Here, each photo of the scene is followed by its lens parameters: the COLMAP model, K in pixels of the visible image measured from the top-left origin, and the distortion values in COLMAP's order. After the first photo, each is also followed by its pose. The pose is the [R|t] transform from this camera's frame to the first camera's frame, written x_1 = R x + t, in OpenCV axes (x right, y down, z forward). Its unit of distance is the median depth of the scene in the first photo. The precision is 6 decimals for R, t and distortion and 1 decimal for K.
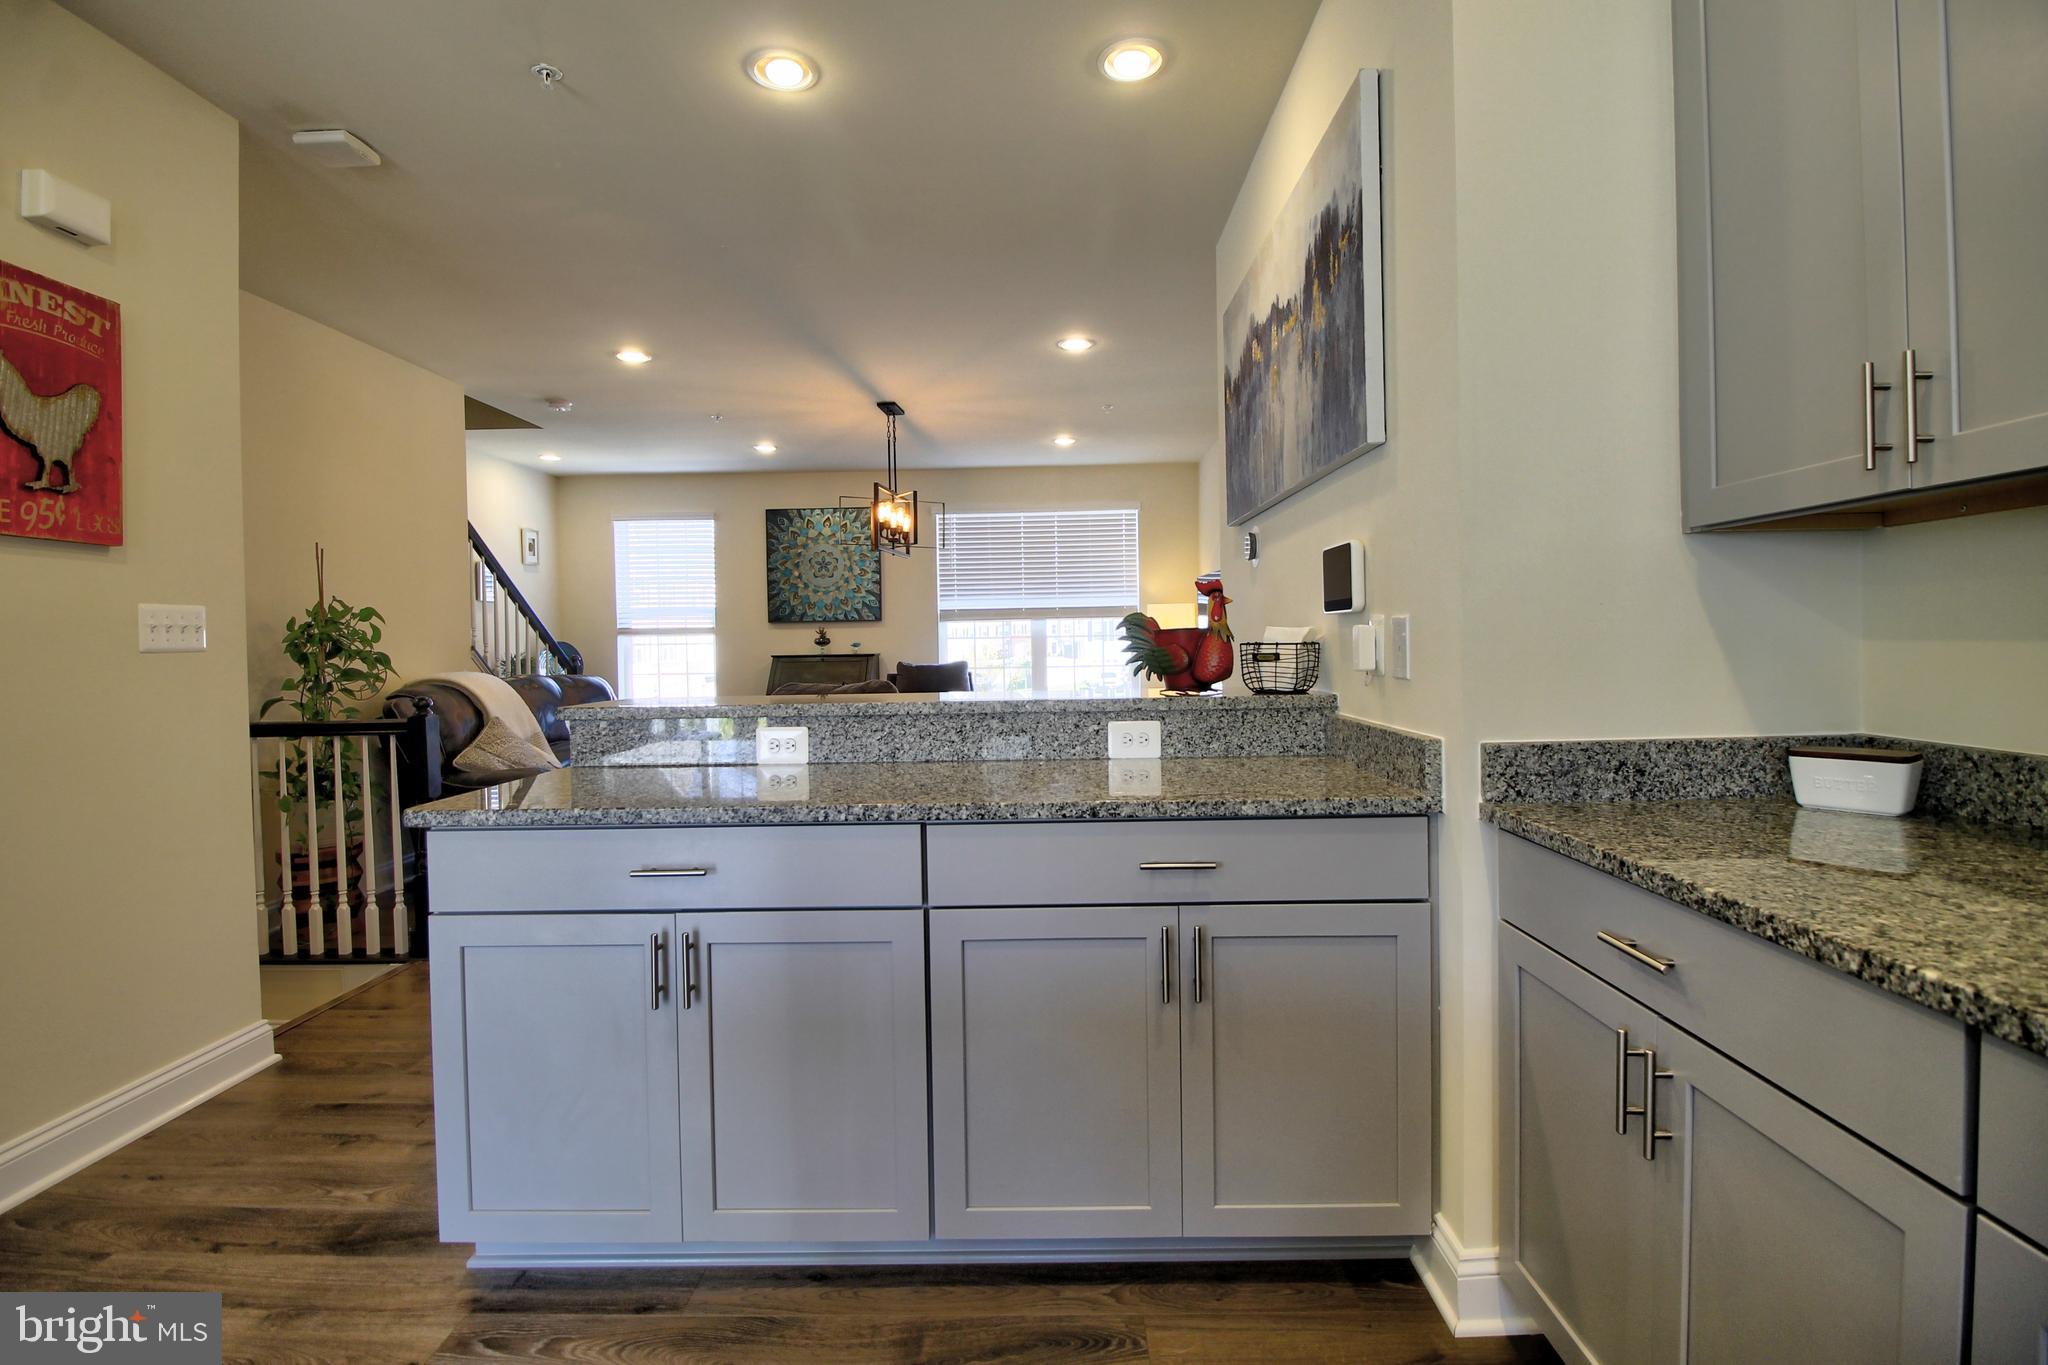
lens RADIAL K [[961.4, 0, 1027.3], [0, 961.4, 656.5], [0, 0, 1]] dist [-0.000760, -0.012250]
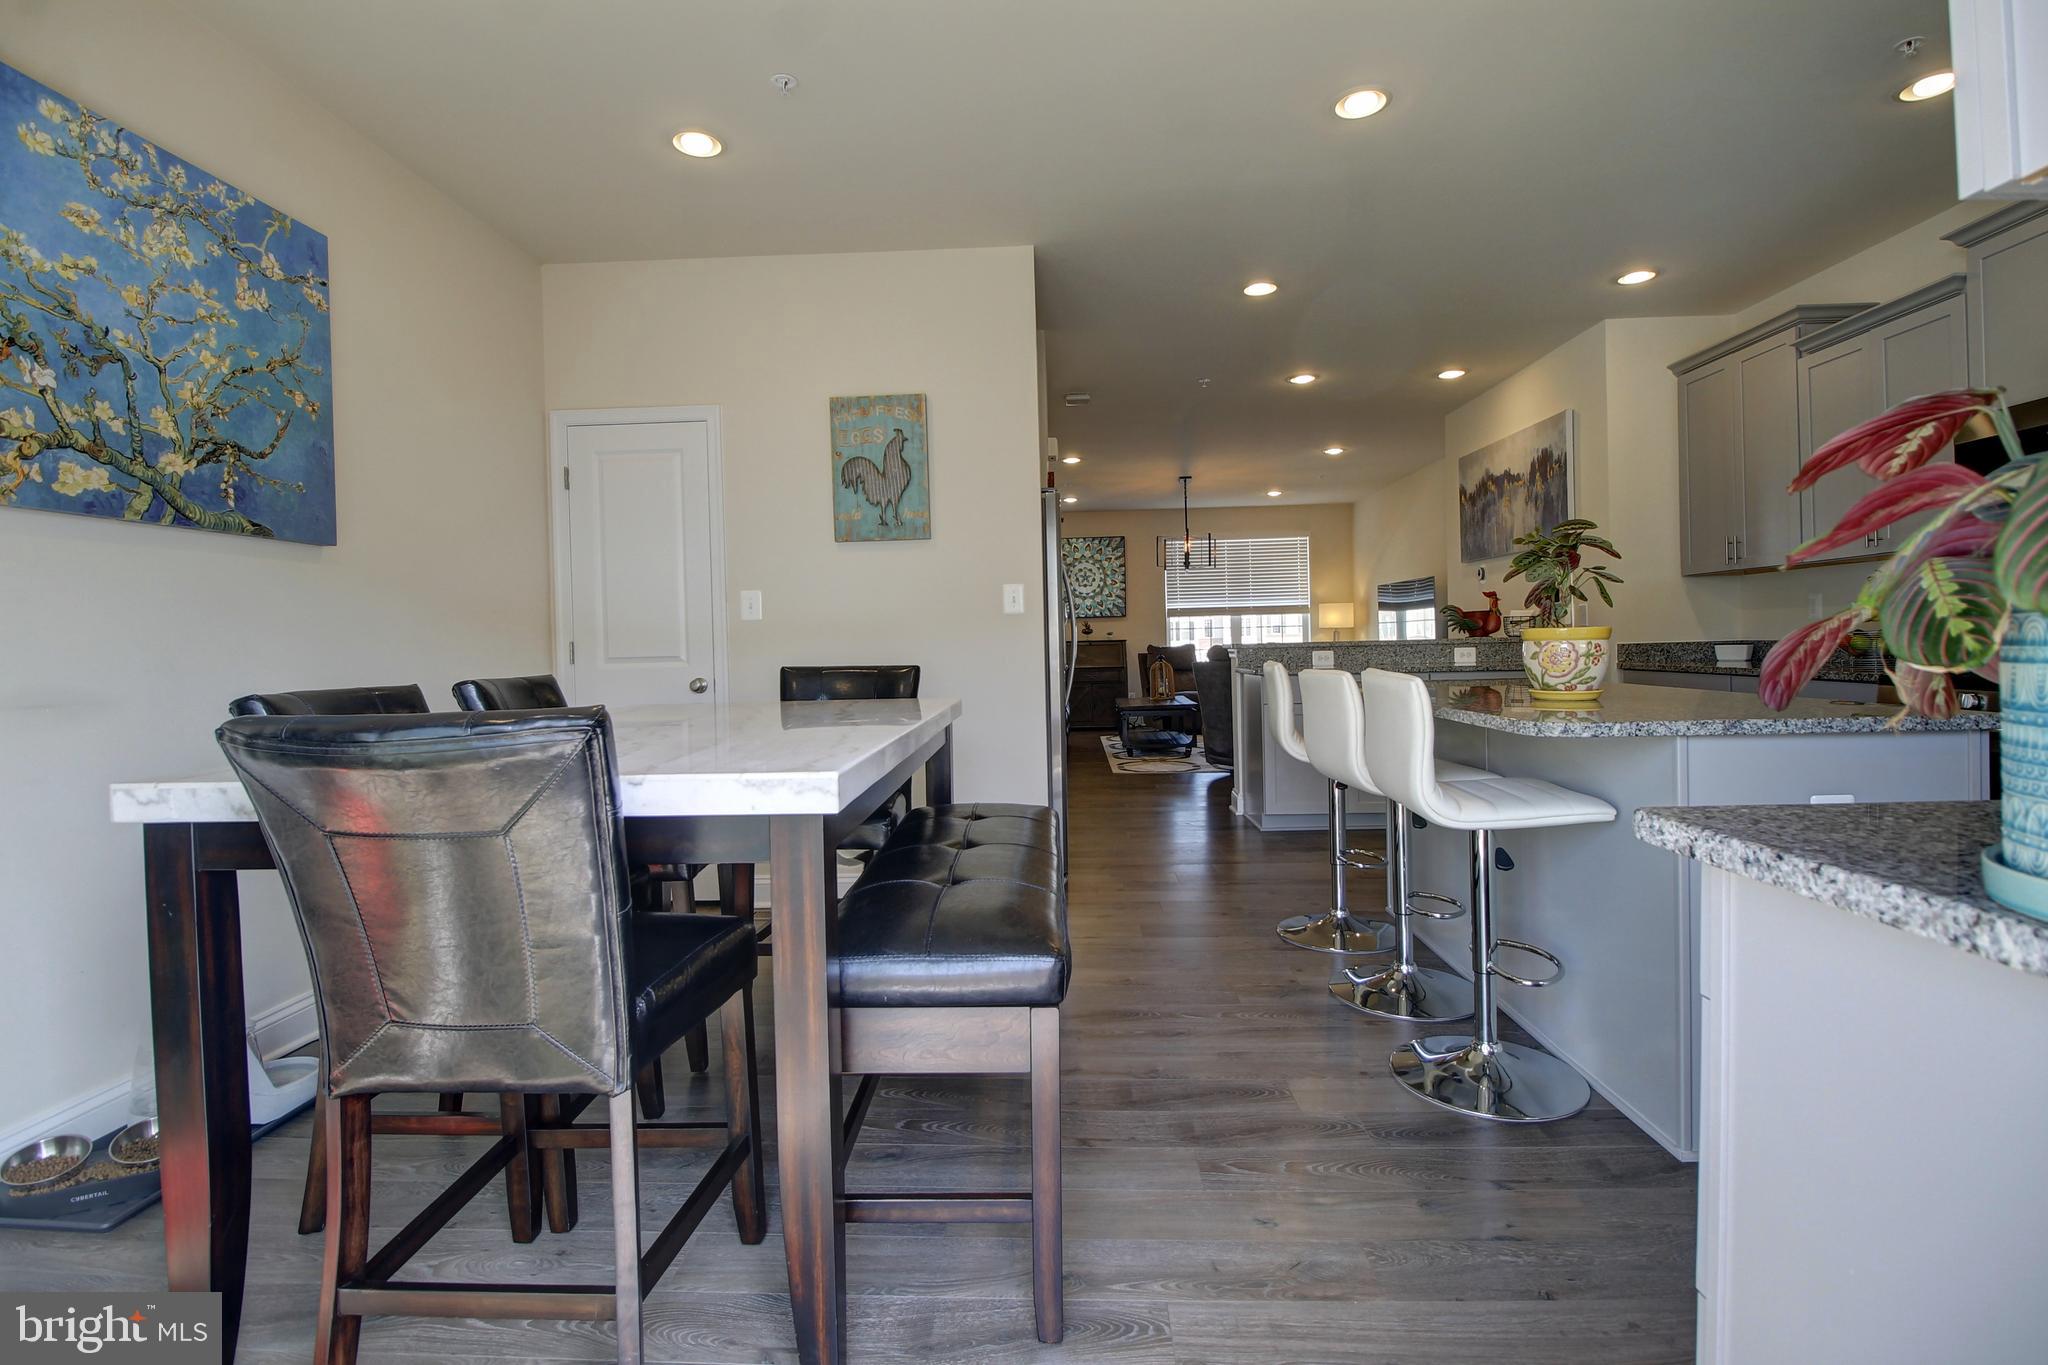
lens RADIAL K [[961.4, 0, 1027.3], [0, 961.4, 656.5], [0, 0, 1]] dist [-0.000760, -0.012250]
pose [[0.999695, -0.006913, -0.023703, -0.268491], [0.006844, 0.999972, -0.002982, 0.024975], [0.023723, 0.002819, 0.999715, -0.424191]]
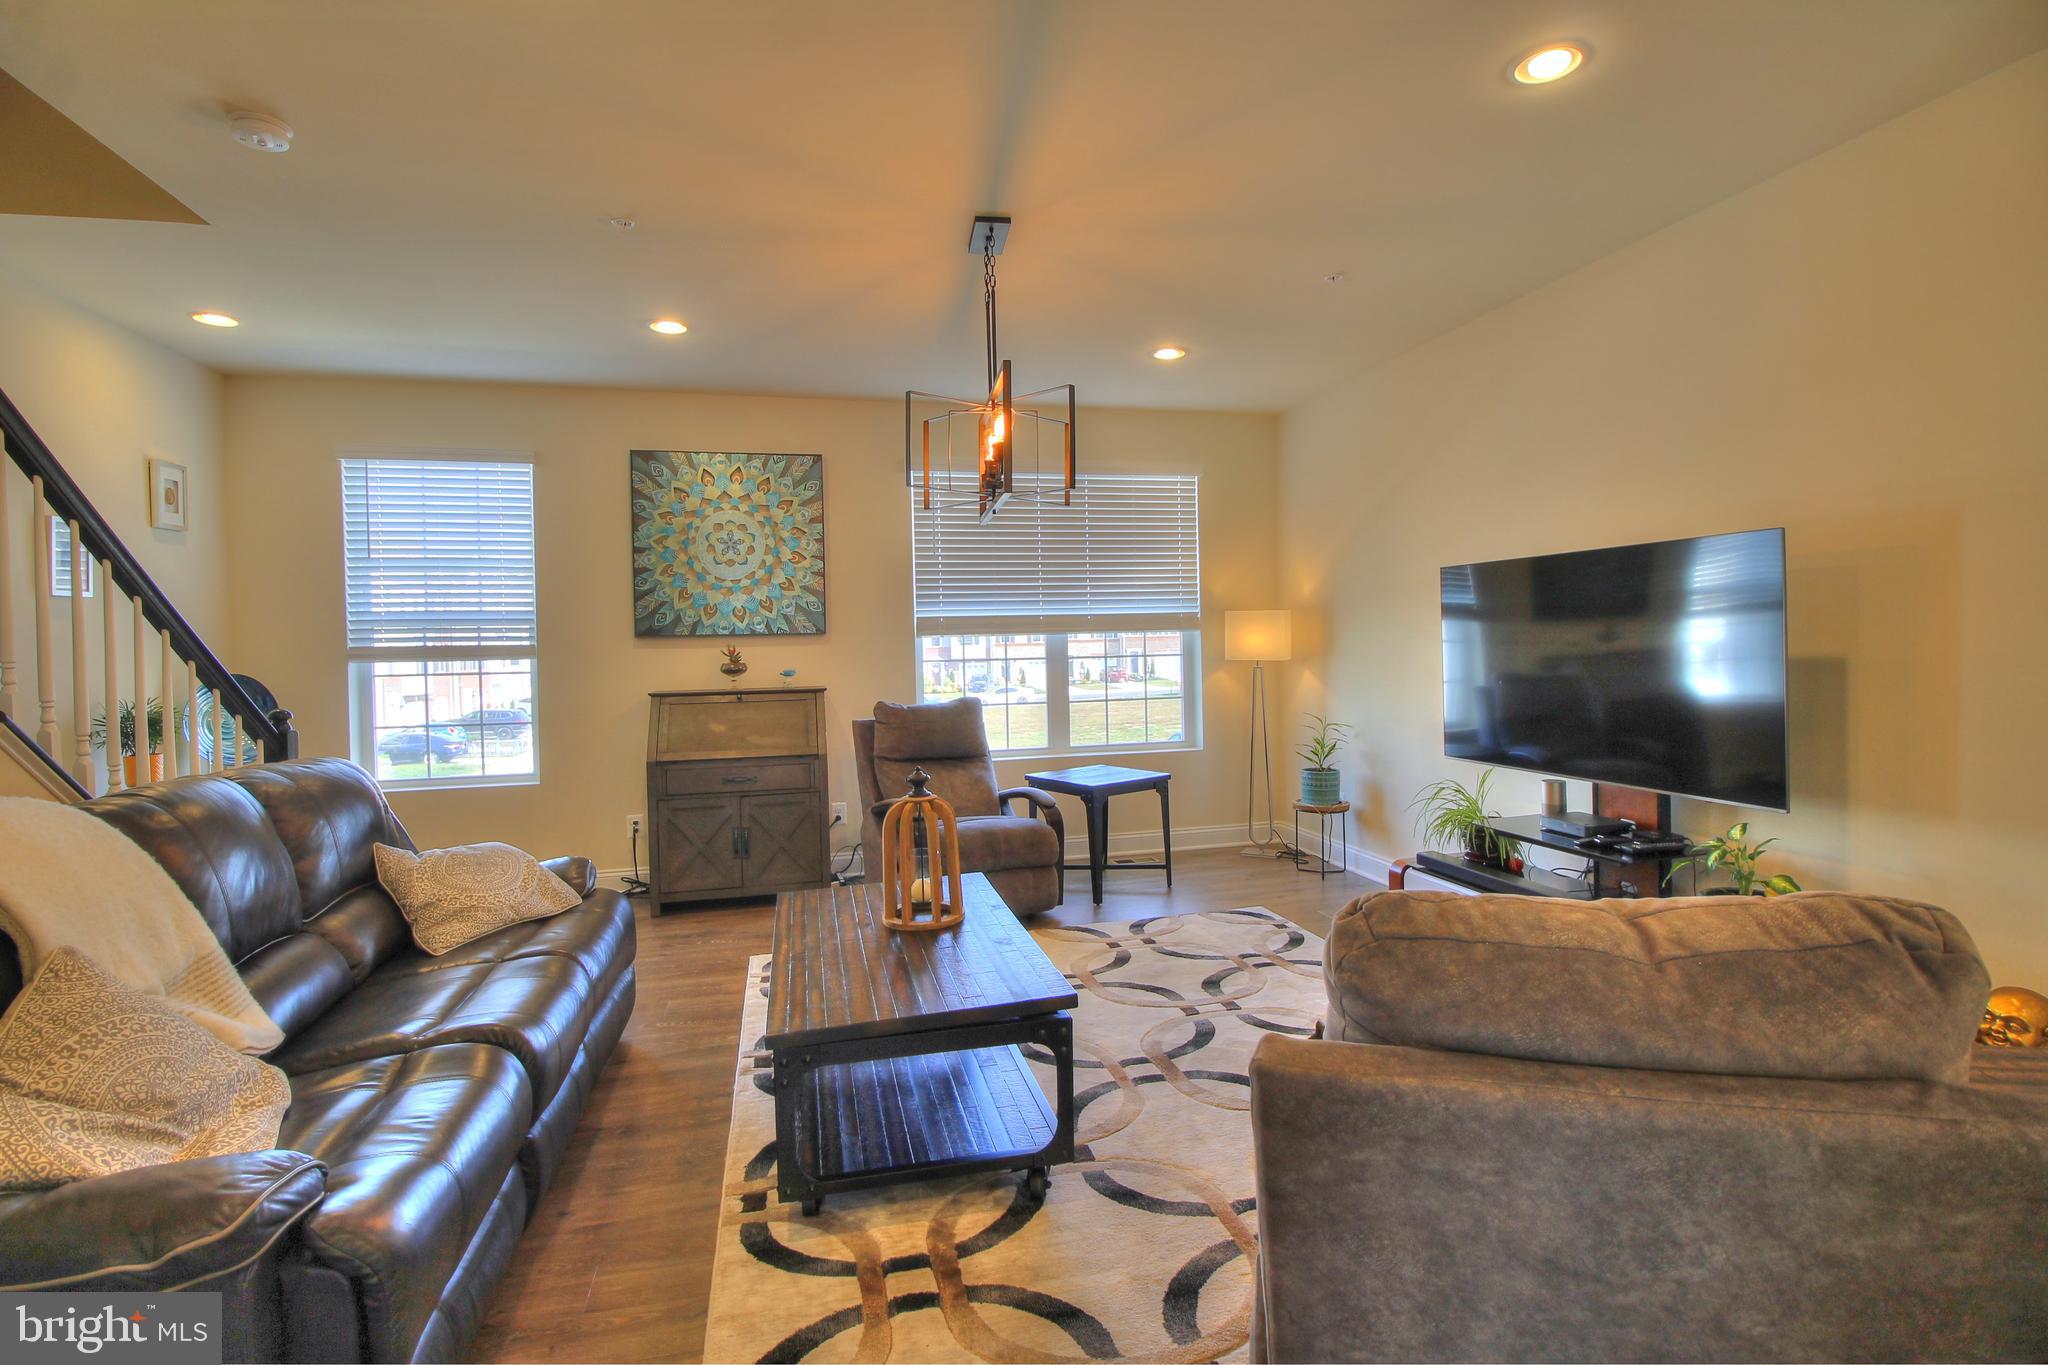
lens RADIAL K [[961.4, 0, 1027.3], [0, 961.4, 656.5], [0, 0, 1]] dist [-0.000760, -0.012250]
pose [[0.965948, -0.005592, 0.258674, -0.190680], [0.007737, 0.999944, -0.007278, -0.017476], [-0.258619, 0.009031, 0.965937, 0.360099]]
